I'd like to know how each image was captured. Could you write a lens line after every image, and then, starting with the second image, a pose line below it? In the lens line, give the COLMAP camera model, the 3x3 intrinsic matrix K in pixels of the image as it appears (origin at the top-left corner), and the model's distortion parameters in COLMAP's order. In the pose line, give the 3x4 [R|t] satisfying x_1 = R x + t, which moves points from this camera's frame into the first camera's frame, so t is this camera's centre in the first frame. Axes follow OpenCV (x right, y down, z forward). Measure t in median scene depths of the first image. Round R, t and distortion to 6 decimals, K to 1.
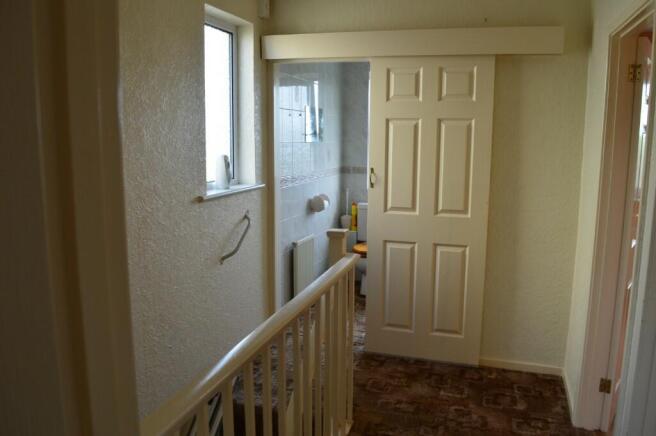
lens RADIAL K [[527.3, 0, 341.9], [0, 527.3, 216.7], [0, 0, 1]] dist [-0.082955, 0.001876]
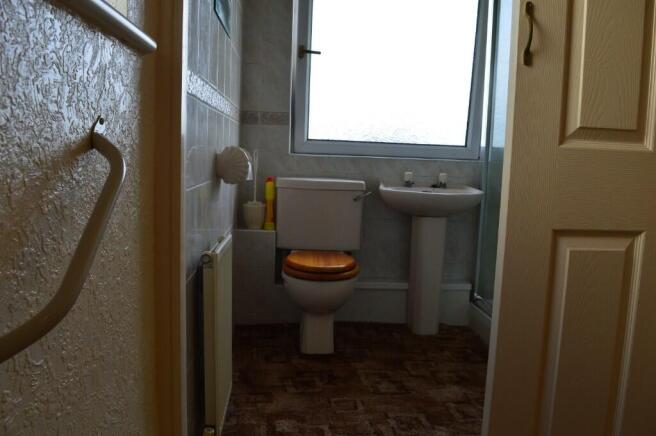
lens RADIAL K [[527.3, 0, 341.9], [0, 527.3, 216.7], [0, 0, 1]] dist [-0.082955, 0.001876]
pose [[0.928293, -0.025495, 0.370974, -0.124472], [0.033810, 0.999301, -0.015928, 0.028182], [-0.370309, 0.027328, 0.928507, 0.565892]]
